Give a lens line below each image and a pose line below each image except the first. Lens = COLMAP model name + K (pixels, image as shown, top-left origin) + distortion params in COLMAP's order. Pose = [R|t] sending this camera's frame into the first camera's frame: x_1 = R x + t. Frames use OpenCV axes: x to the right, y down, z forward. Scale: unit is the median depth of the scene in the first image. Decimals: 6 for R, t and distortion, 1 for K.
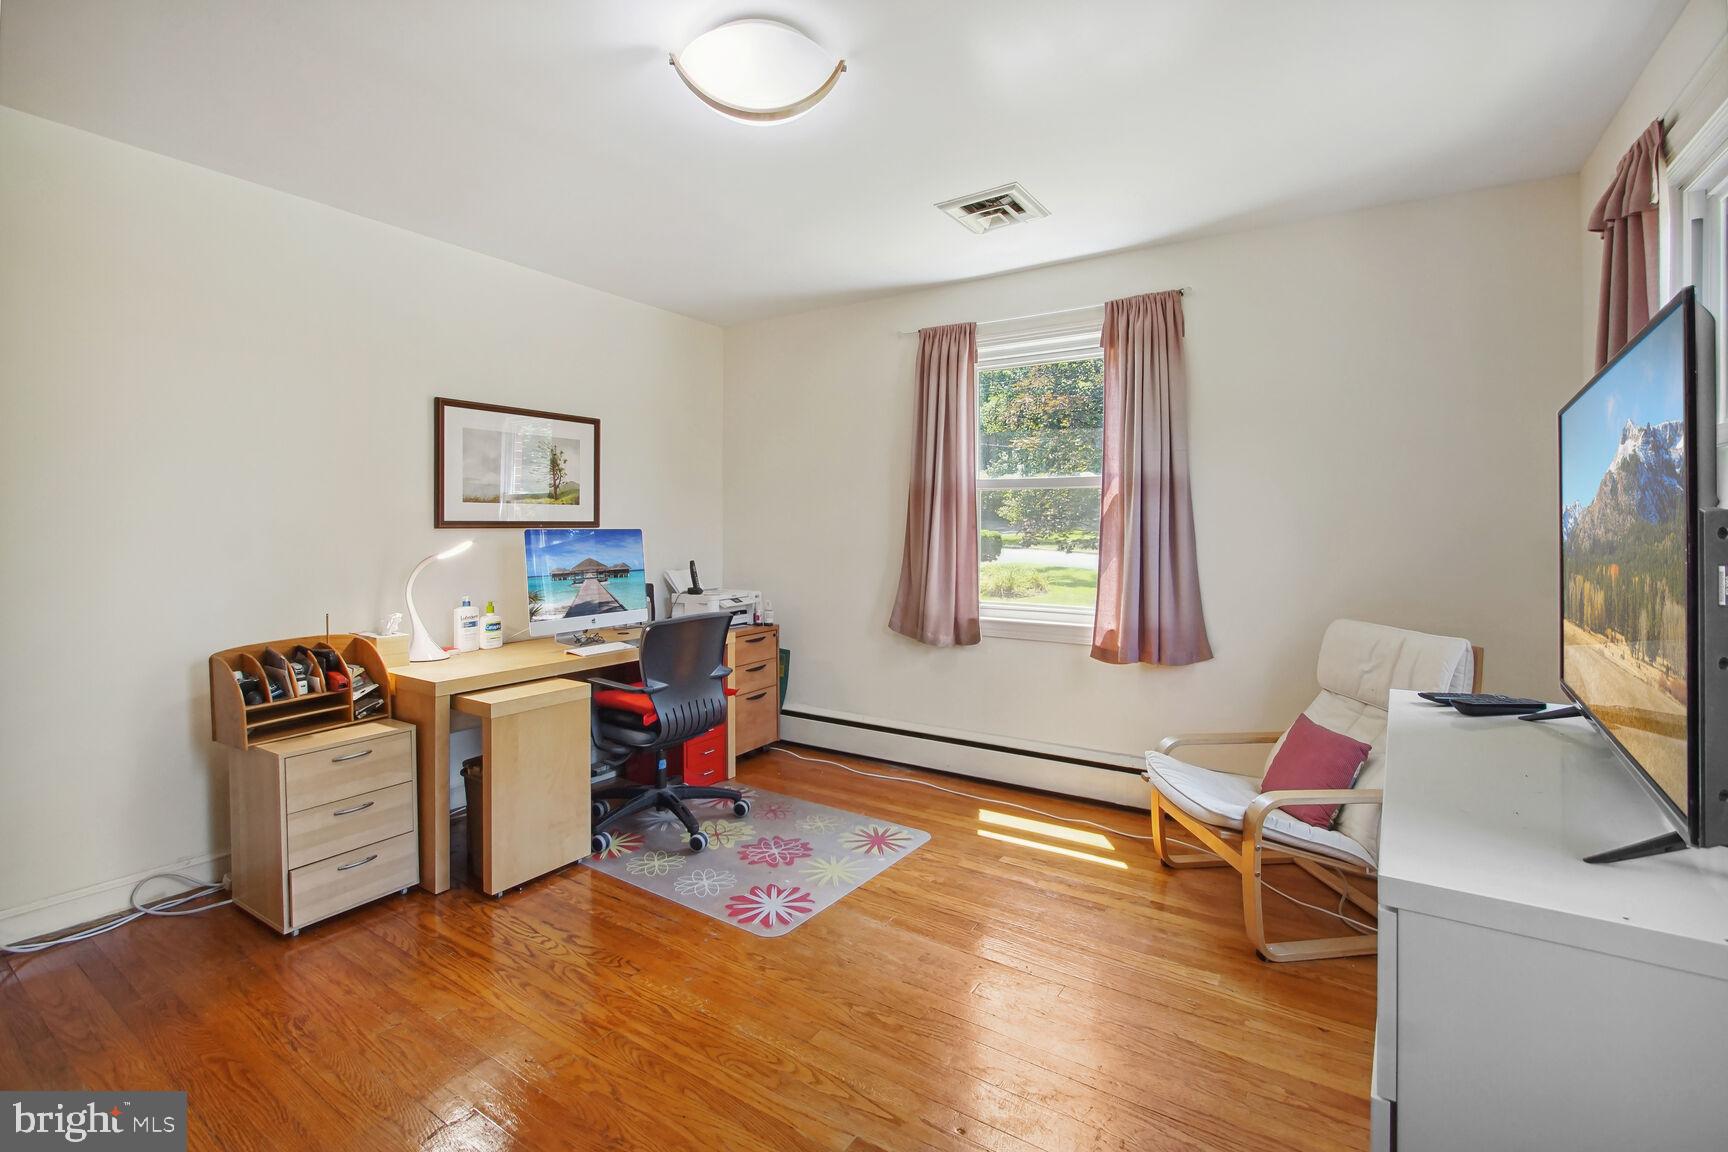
lens RADIAL K [[771.6, 0, 860.8], [0, 771.6, 528.3], [0, 0, 1]] dist [-0.016153, 0.000242]
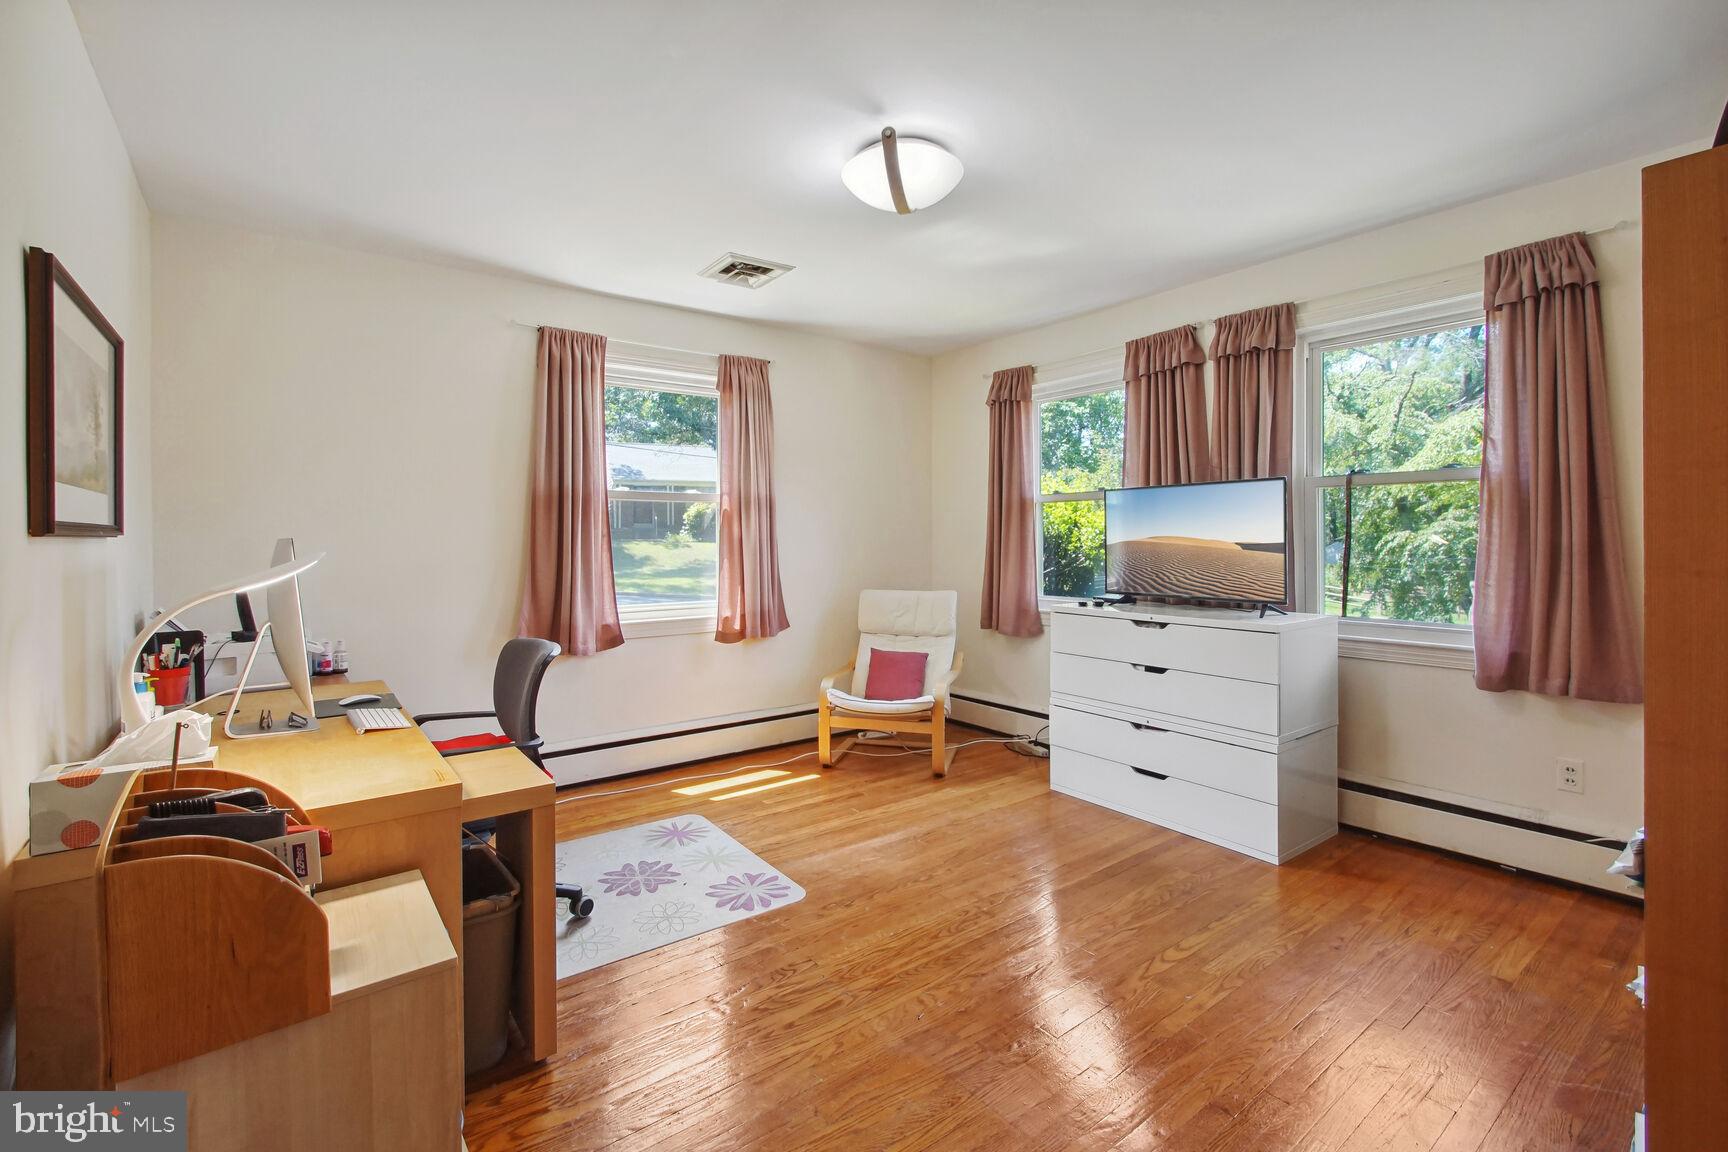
lens RADIAL K [[768.5, 0, 860.6], [0, 768.5, 548.9], [0, 0, 1]] dist [-0.015093, 0.000160]
pose [[0.337952, -0.016395, 0.941021, -0.822073], [0.008641, 0.999860, 0.014316, 0.004948], [-0.941124, 0.003293, 0.338046, 0.390423]]
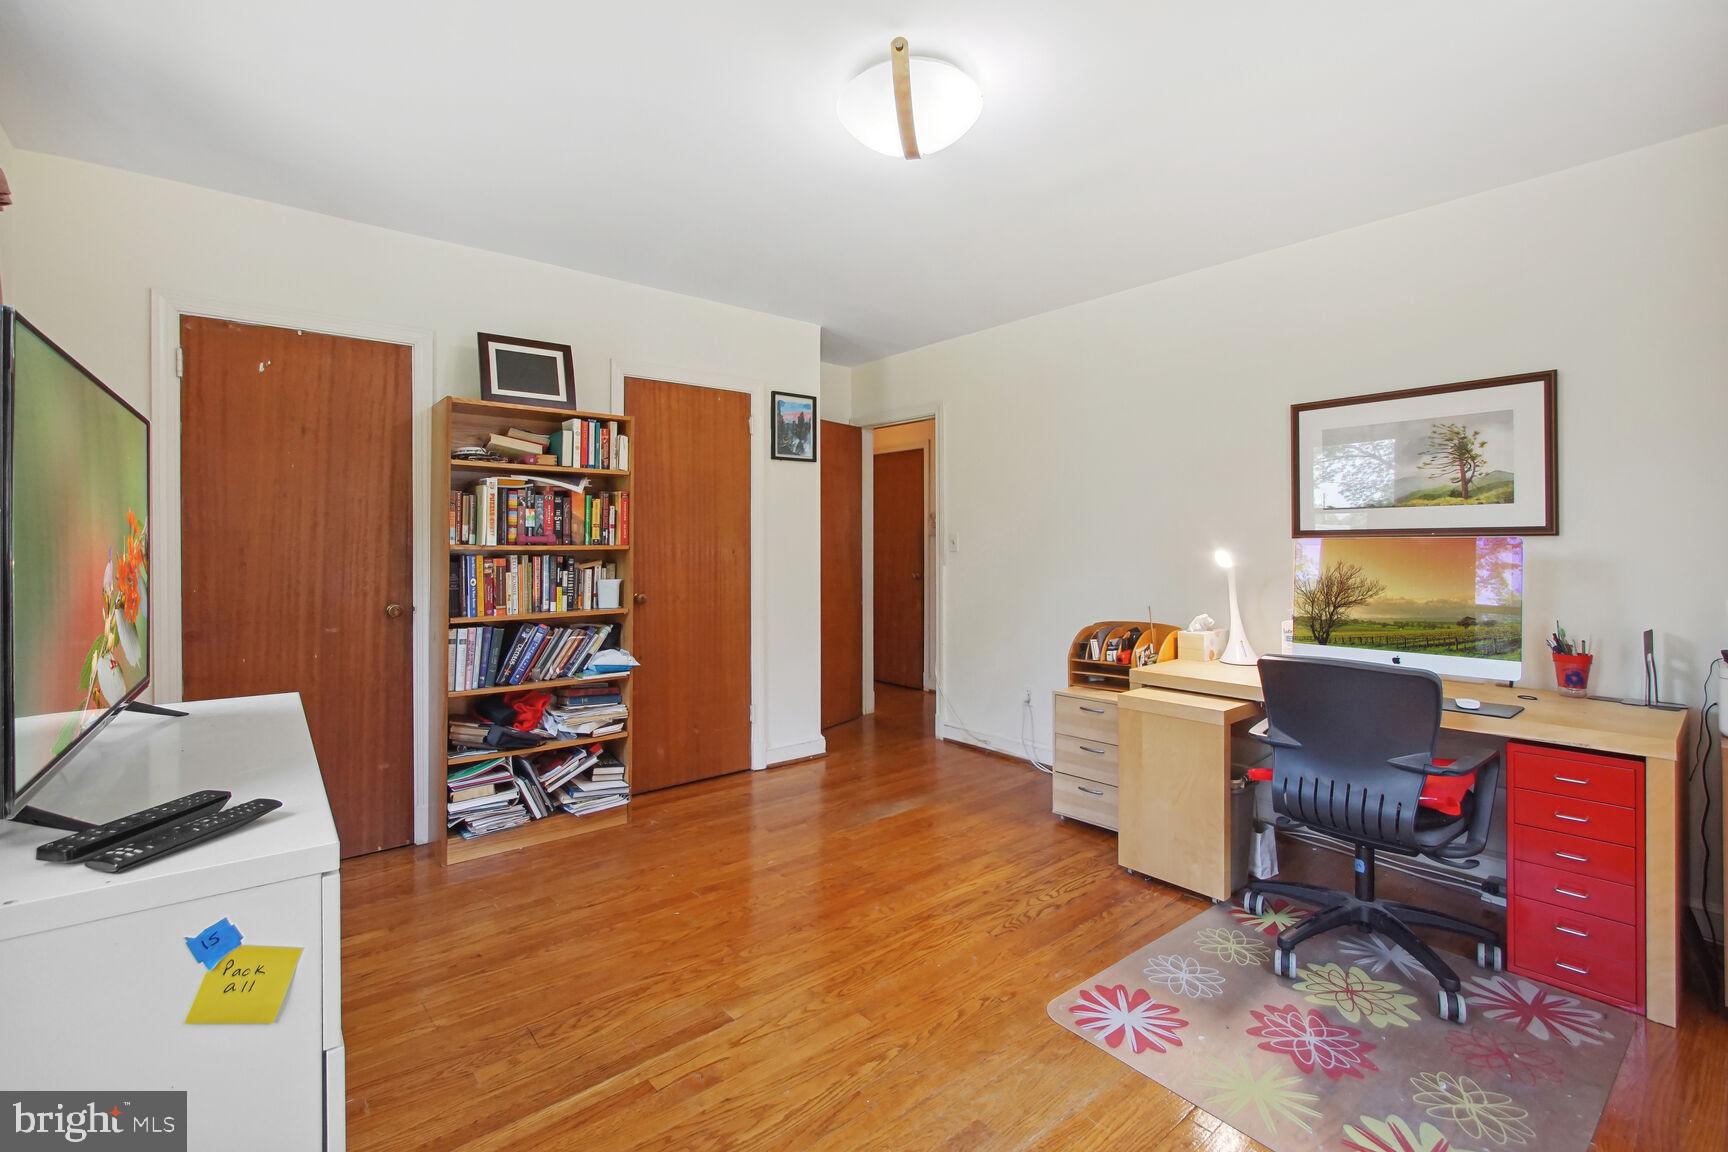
lens RADIAL K [[768.5, 0, 860.6], [0, 768.5, 548.9], [0, 0, 1]] dist [-0.015093, 0.000160]
pose [[-0.286969, 0.005969, -0.957921, 0.547966], [0.000461, 0.999981, 0.006093, 0.007699], [0.957940, 0.001307, -0.286966, 0.753786]]
